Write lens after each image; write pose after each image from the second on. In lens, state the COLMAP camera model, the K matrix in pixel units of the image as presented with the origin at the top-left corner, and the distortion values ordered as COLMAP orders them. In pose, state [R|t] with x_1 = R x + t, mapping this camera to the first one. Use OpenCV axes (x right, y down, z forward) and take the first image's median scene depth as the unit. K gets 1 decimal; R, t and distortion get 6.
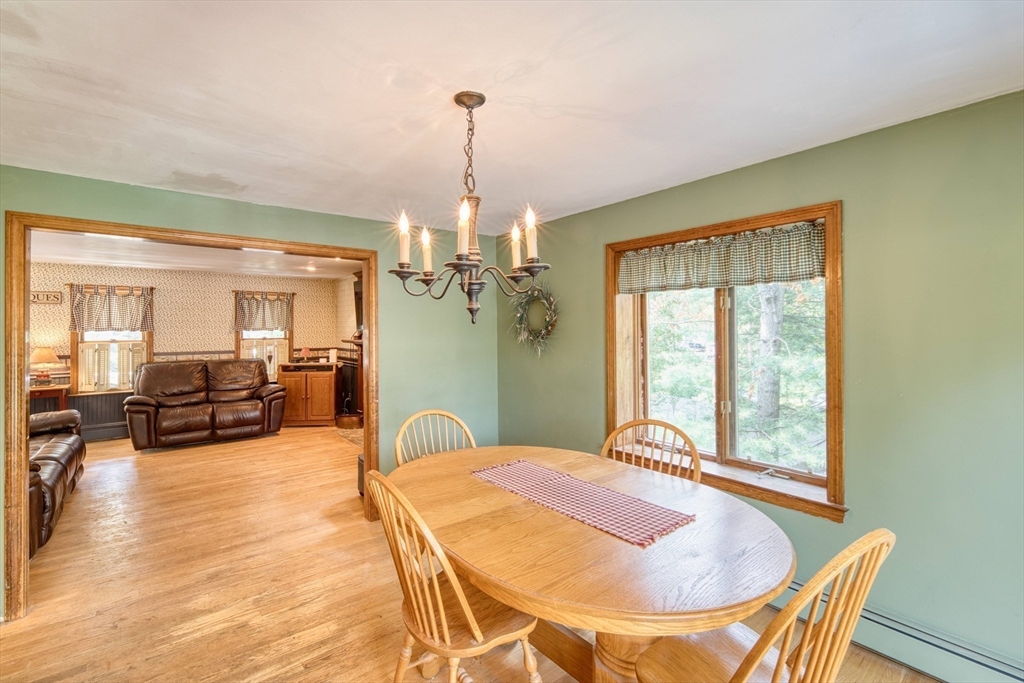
lens RADIAL K [[454.3, 0, 472.8], [0, 454.3, 325.4], [0, 0, 1]] dist [0.002550, -0.000399]
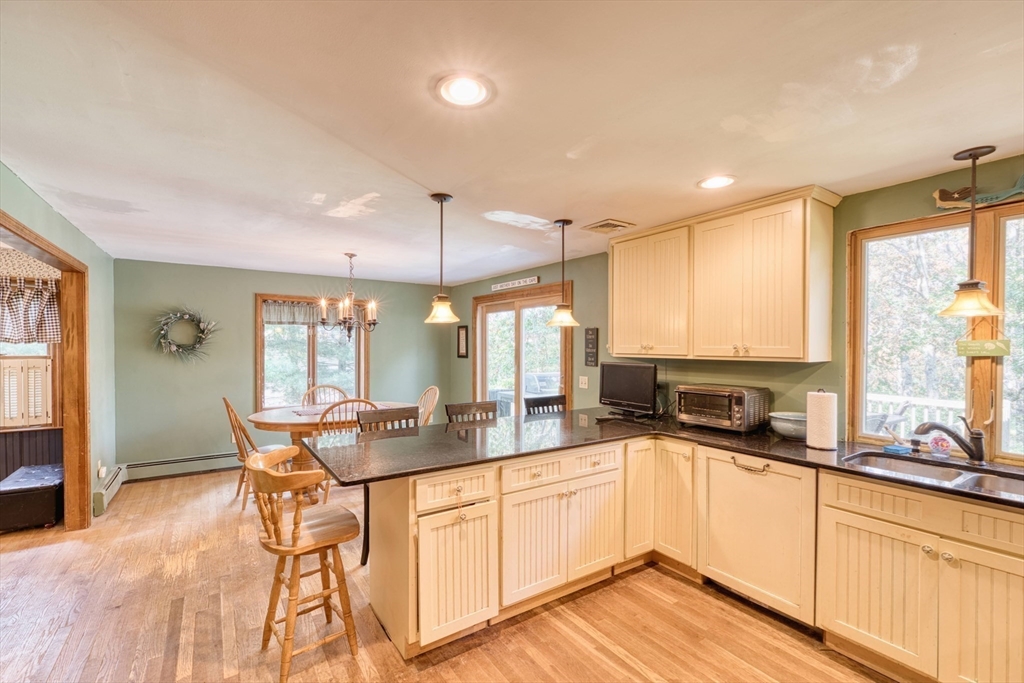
lens RADIAL K [[429.7, 0, 490.2], [0, 429.7, 352.4], [0, 0, 1]] dist [0.003127, -0.000764]
pose [[0.056642, -0.012263, 0.998319, -0.647741], [-0.011816, 0.999846, 0.012952, 0.004213], [-0.998325, -0.012530, 0.056488, 0.015139]]
